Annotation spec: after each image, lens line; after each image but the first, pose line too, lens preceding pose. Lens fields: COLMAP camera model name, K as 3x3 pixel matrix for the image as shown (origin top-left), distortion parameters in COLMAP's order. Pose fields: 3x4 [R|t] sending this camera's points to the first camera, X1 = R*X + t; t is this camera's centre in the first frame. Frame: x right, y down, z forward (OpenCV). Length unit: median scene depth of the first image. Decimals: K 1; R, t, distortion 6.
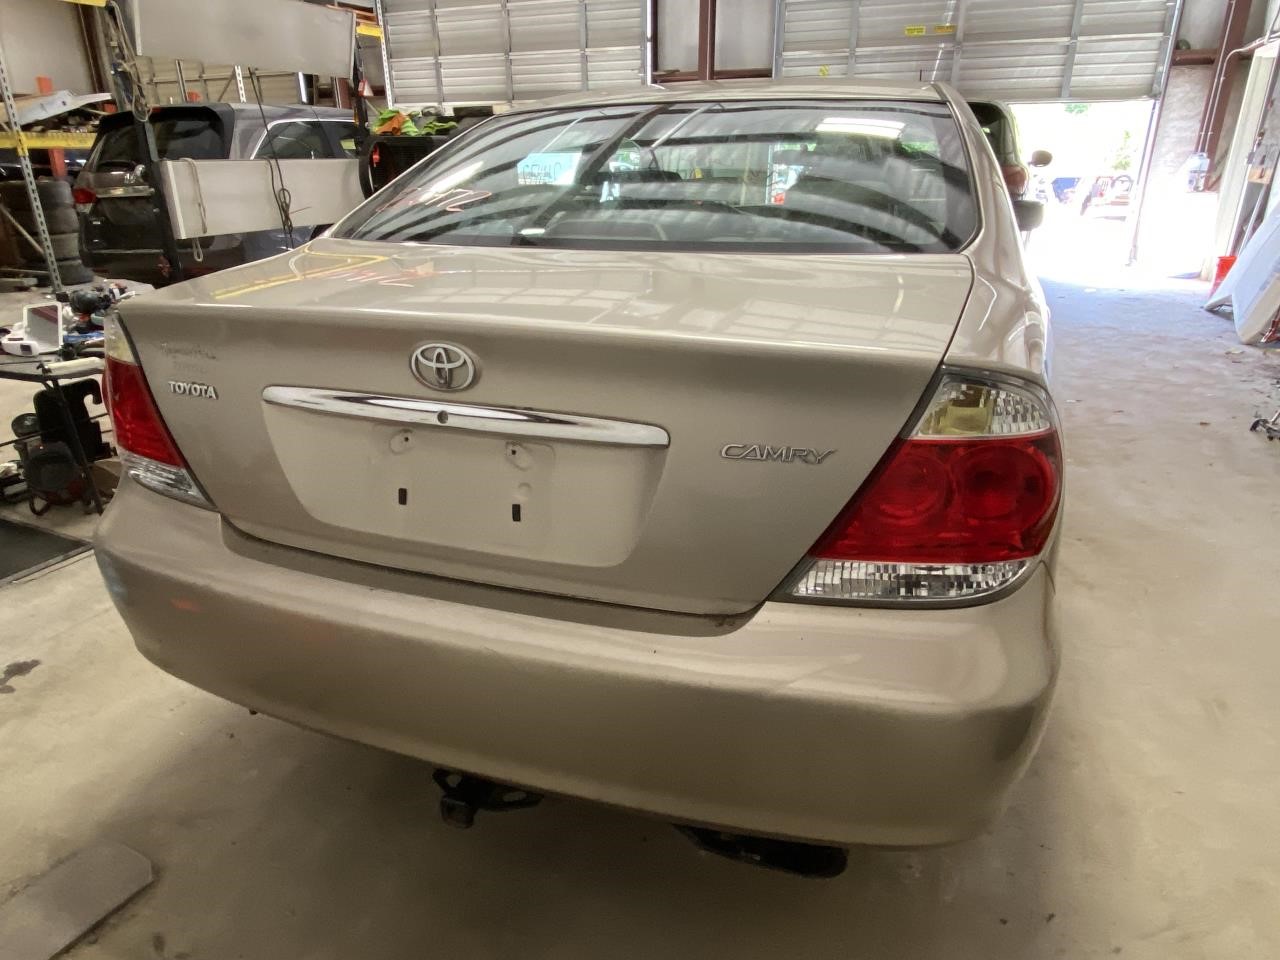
lens RADIAL K [[835.4, 0, 637.6], [0, 835.4, 486.6], [0, 0, 1]] dist [0.032678, -0.029234]
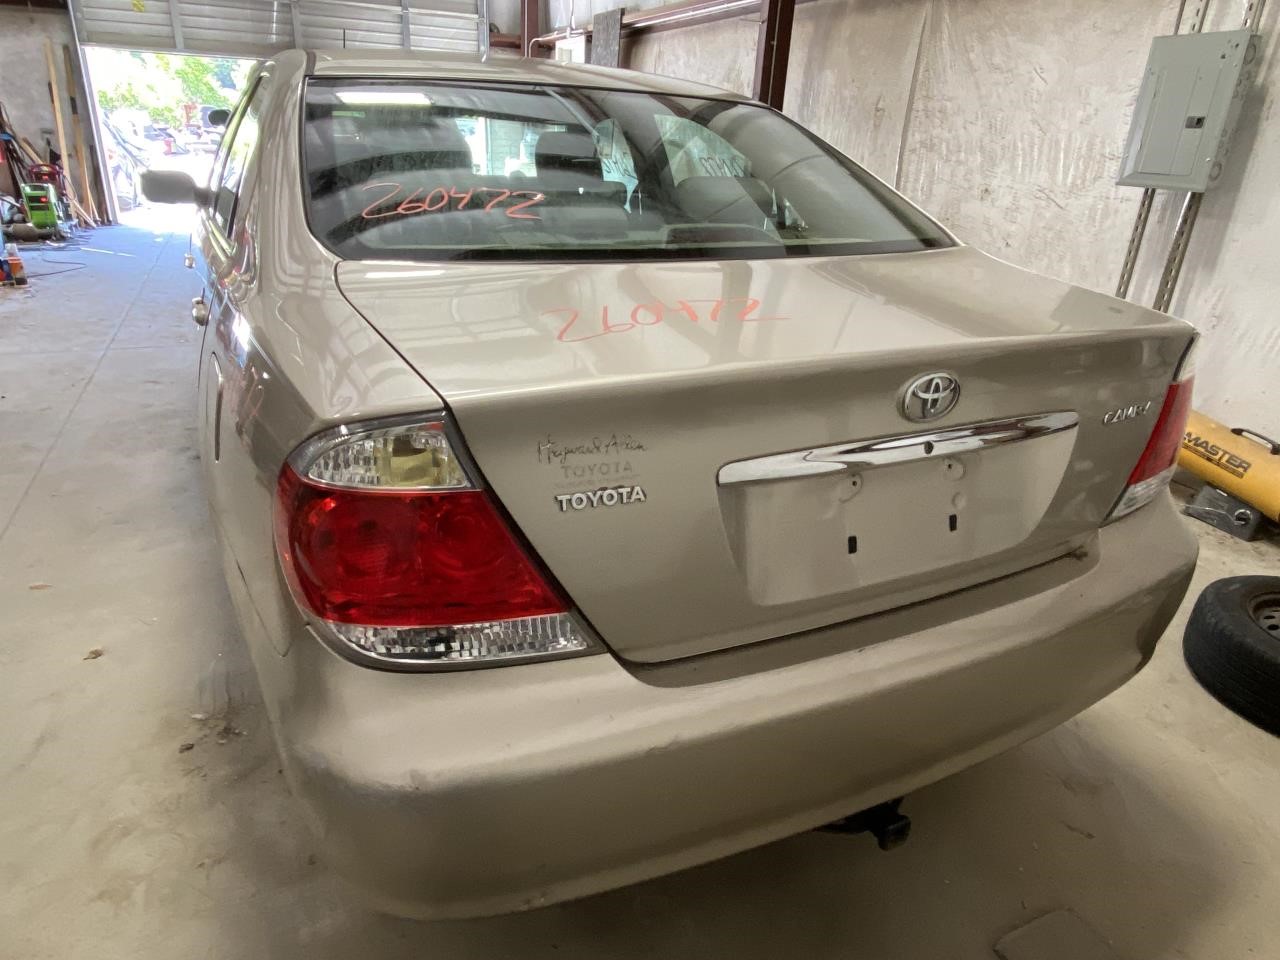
lens RADIAL K [[835.4, 0, 637.6], [0, 835.4, 486.6], [0, 0, 1]] dist [0.032678, -0.029234]
pose [[0.683636, -0.255262, 0.683728, -0.983031], [0.222306, 0.965154, 0.138054, -0.214346], [-0.695142, 0.057618, 0.716560, 0.463361]]
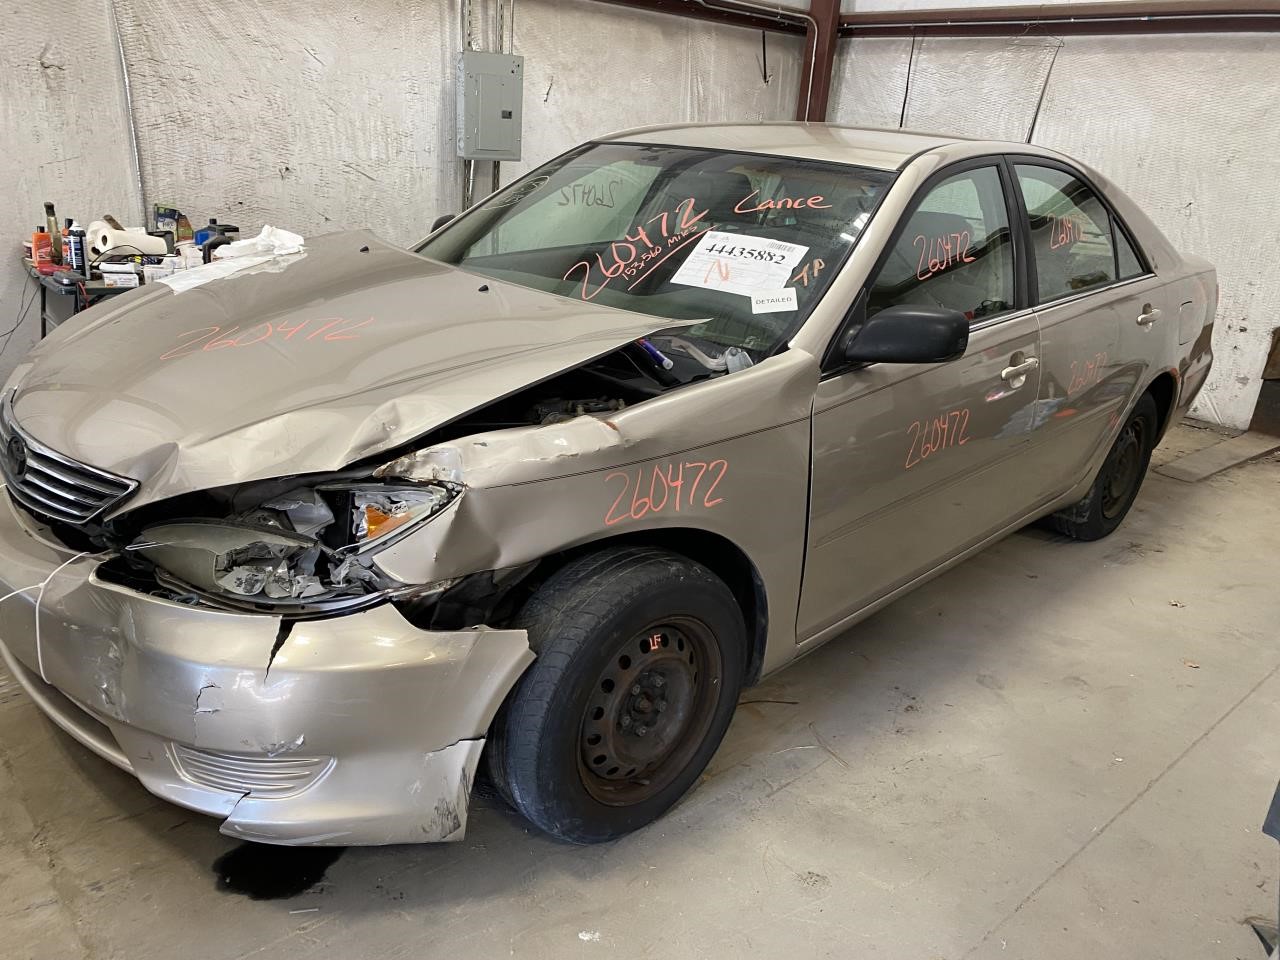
lens RADIAL K [[961.7, 0, 636.9], [0, 961.7, 478.5], [0, 0, 1]] dist [0.013039, 0.004128]
pose [[-0.910161, -0.192030, 0.367058, -0.277519], [0.092677, 0.769221, 0.632227, -1.803901], [-0.403755, 0.609446, -0.682318, 4.344872]]
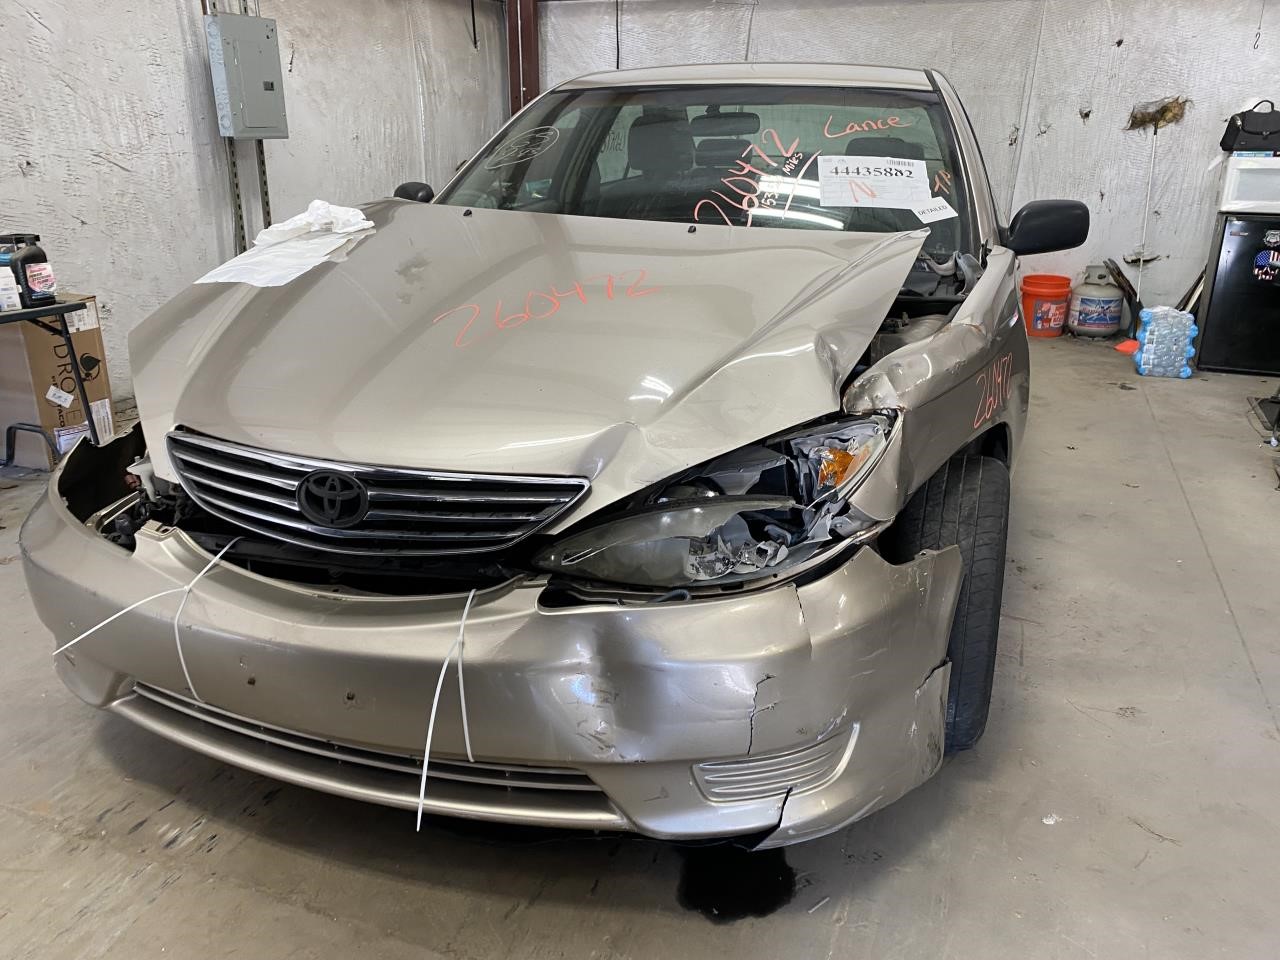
lens RADIAL K [[956.3, 0, 643.0], [0, 956.3, 457.5], [0, 0, 1]] dist [0.011703, 0.006217]
pose [[-0.999029, 0.016414, -0.040882, 0.741433], [-0.014032, 0.761102, 0.648480, -1.752161], [0.041760, 0.648424, -0.760133, 4.520618]]
